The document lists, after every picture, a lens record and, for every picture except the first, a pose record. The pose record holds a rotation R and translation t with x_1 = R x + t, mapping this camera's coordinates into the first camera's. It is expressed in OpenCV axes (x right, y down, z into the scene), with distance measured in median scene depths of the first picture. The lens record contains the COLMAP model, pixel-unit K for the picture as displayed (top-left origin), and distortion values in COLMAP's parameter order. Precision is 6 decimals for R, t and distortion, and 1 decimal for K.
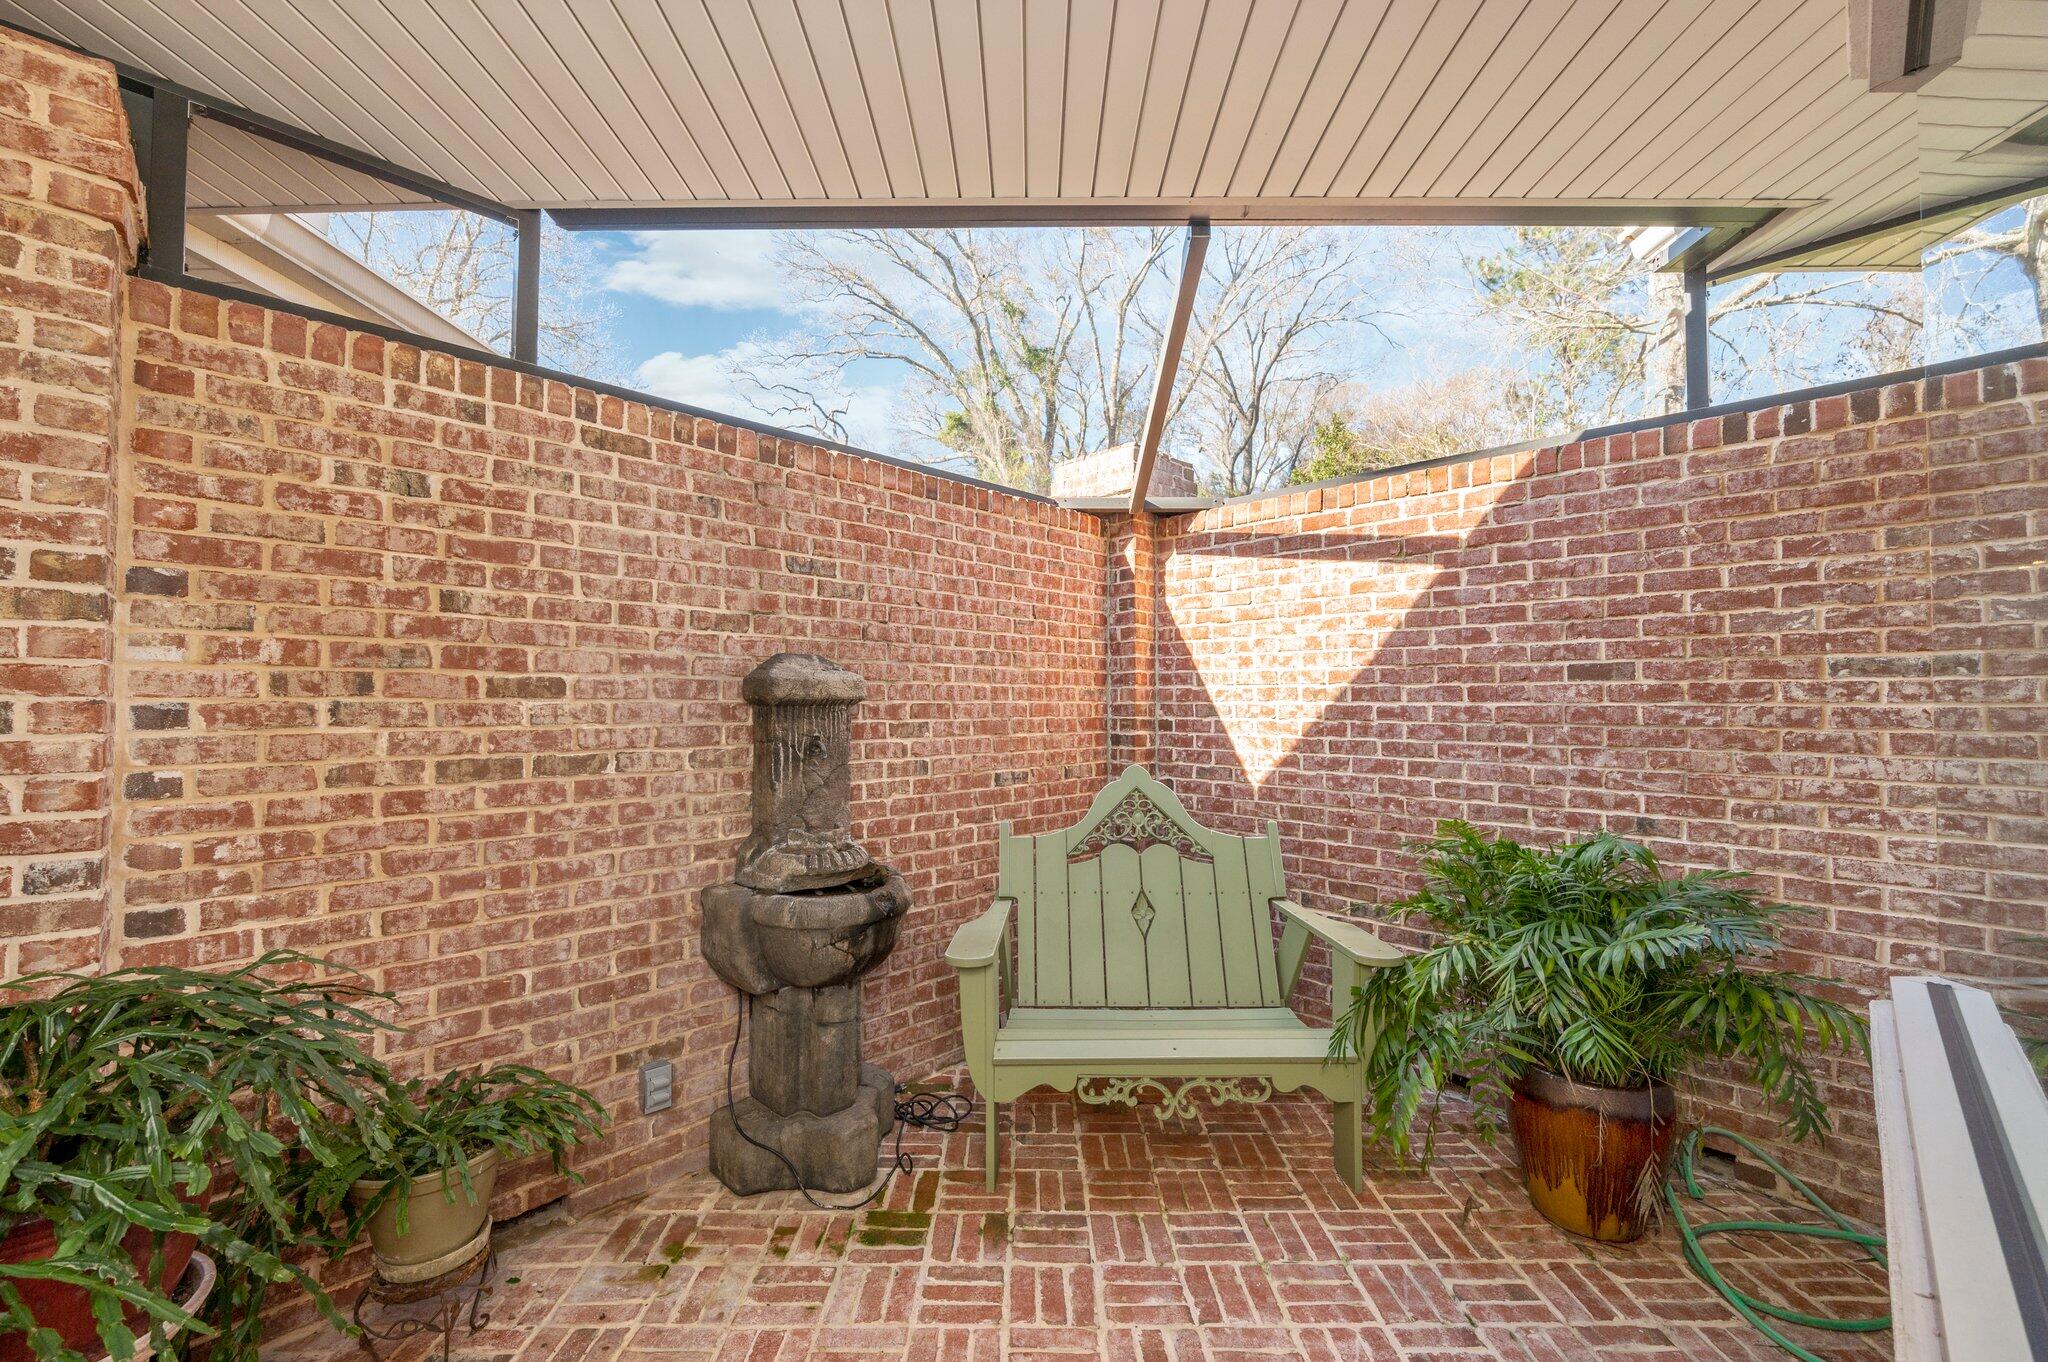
lens RADIAL K [[846.0, 0, 1033.6], [0, 846.0, 683.0], [0, 0, 1]] dist [-0.002566, -0.000161]
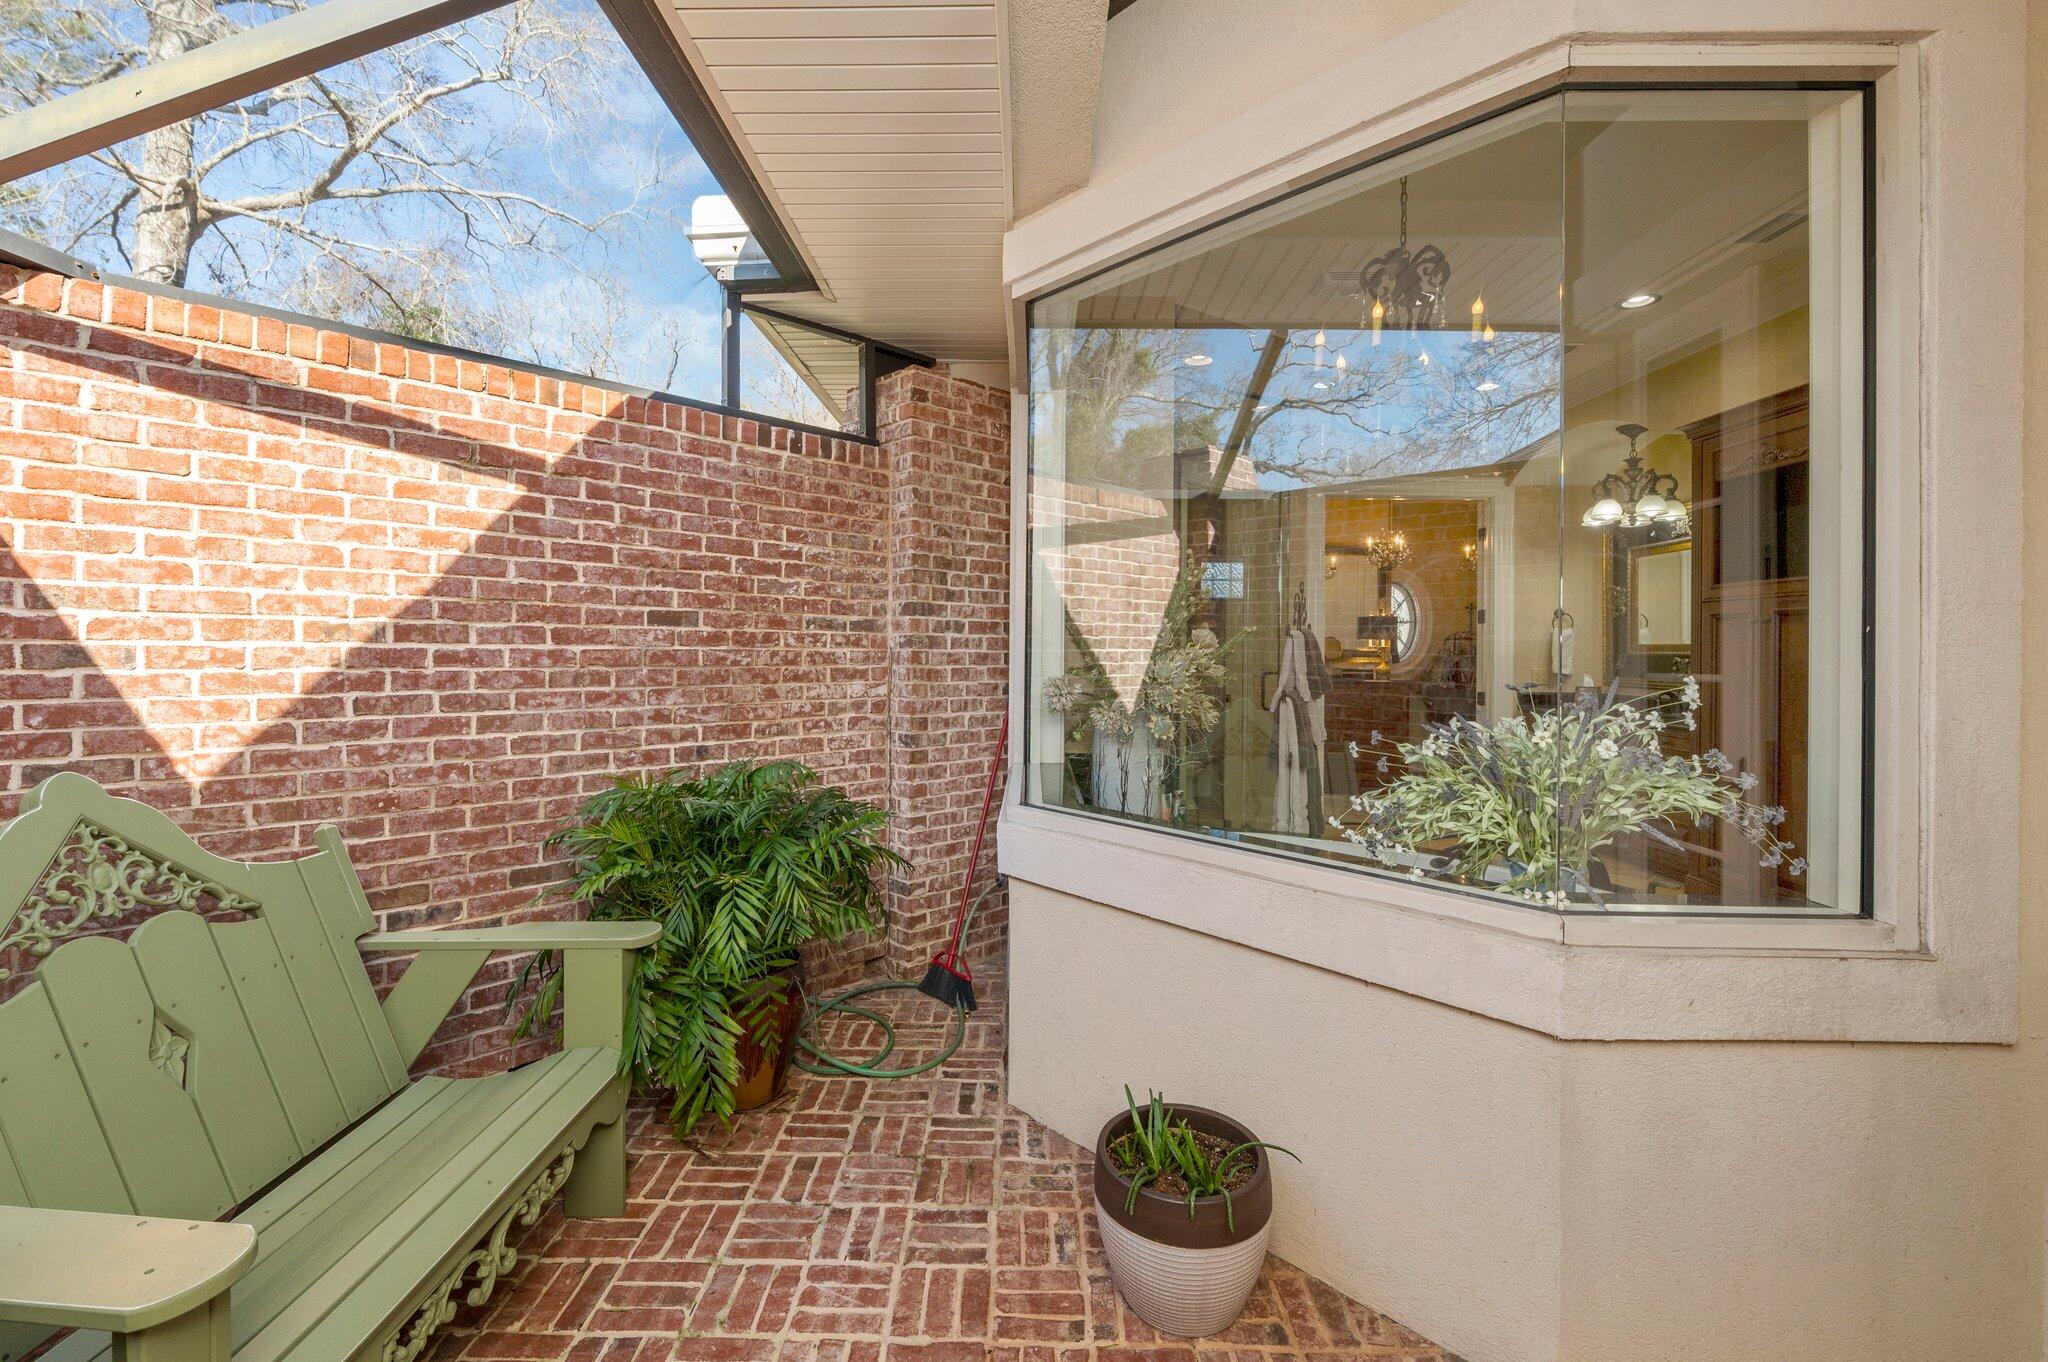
lens RADIAL K [[846.0, 0, 1024.8], [0, 846.0, 642.5], [0, 0, 1]] dist [-0.002566, -0.000161]
pose [[0.014351, 0.002634, 0.999894, -0.388036], [-0.036641, 0.999326, -0.002106, 0.003335], [-0.999225, -0.036606, 0.014437, 0.483617]]
